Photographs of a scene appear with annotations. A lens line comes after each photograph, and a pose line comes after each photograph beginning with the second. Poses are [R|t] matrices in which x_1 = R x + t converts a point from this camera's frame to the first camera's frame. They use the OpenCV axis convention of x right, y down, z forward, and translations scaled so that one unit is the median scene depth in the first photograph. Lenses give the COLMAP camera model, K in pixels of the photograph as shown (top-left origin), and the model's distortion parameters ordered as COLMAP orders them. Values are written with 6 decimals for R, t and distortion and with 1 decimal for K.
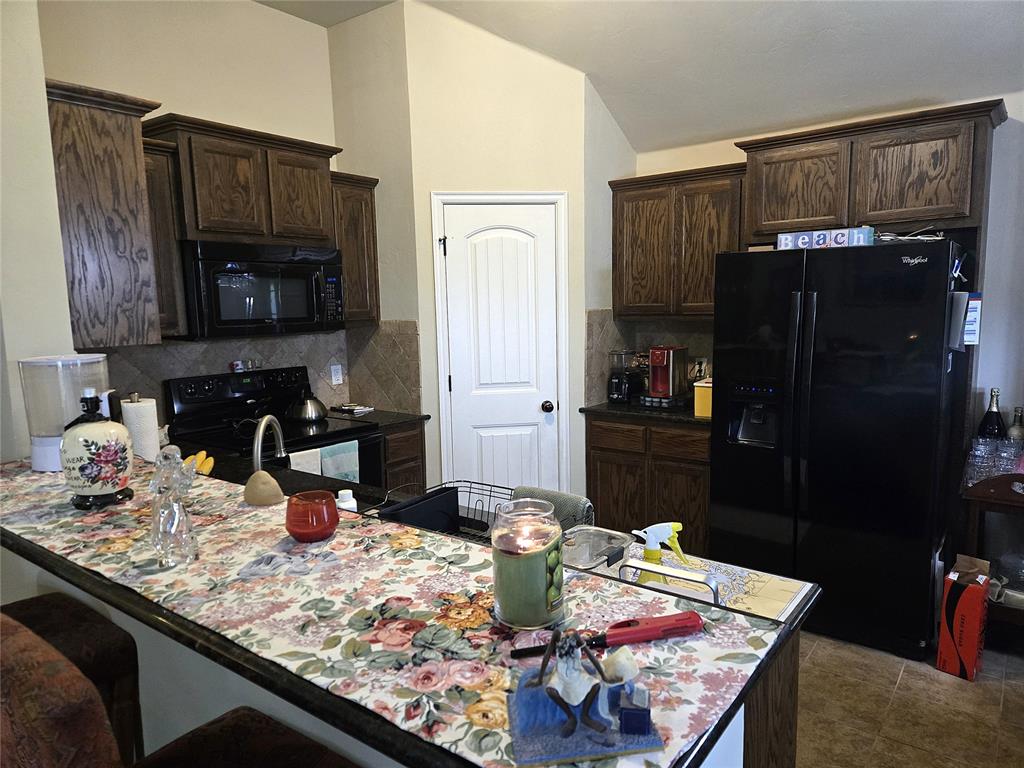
lens RADIAL K [[688.7, 0, 513.7], [0, 688.7, 390.7], [0, 0, 1]] dist [0.101645, -0.089944]
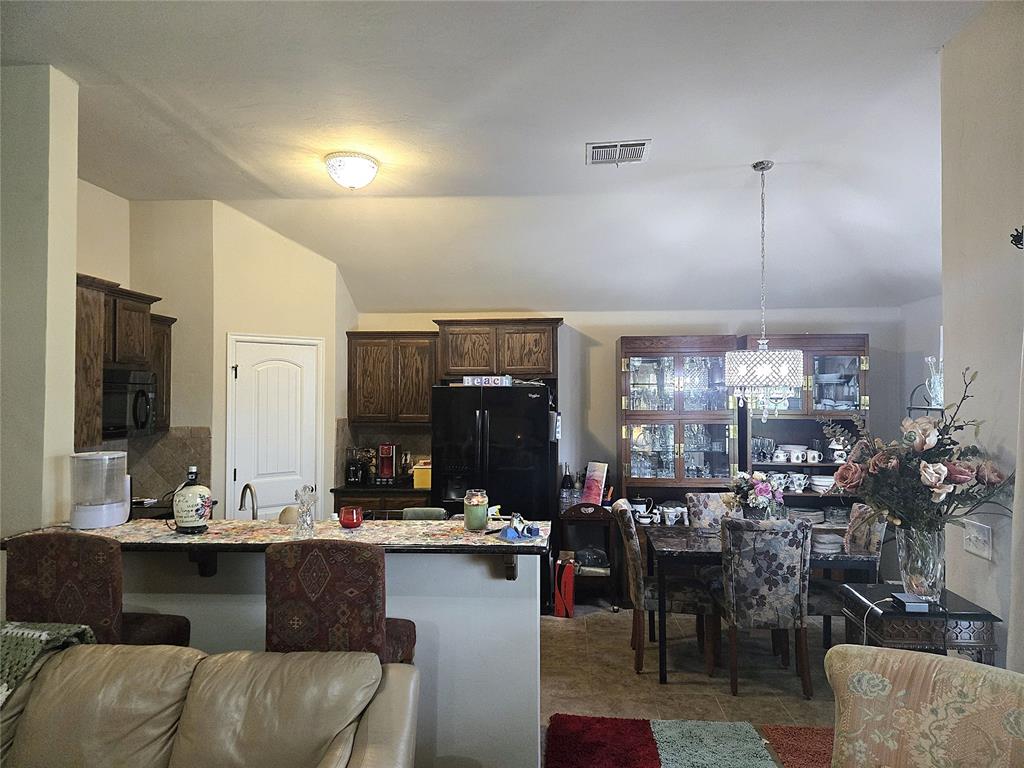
lens RADIAL K [[688.7, 0, 513.7], [0, 688.7, 390.7], [0, 0, 1]] dist [0.101645, -0.089944]
pose [[0.840698, 0.024955, 0.540929, -0.407055], [0.055902, 0.989601, -0.132534, 0.040332], [-0.538611, 0.141660, 0.830560, -0.441291]]
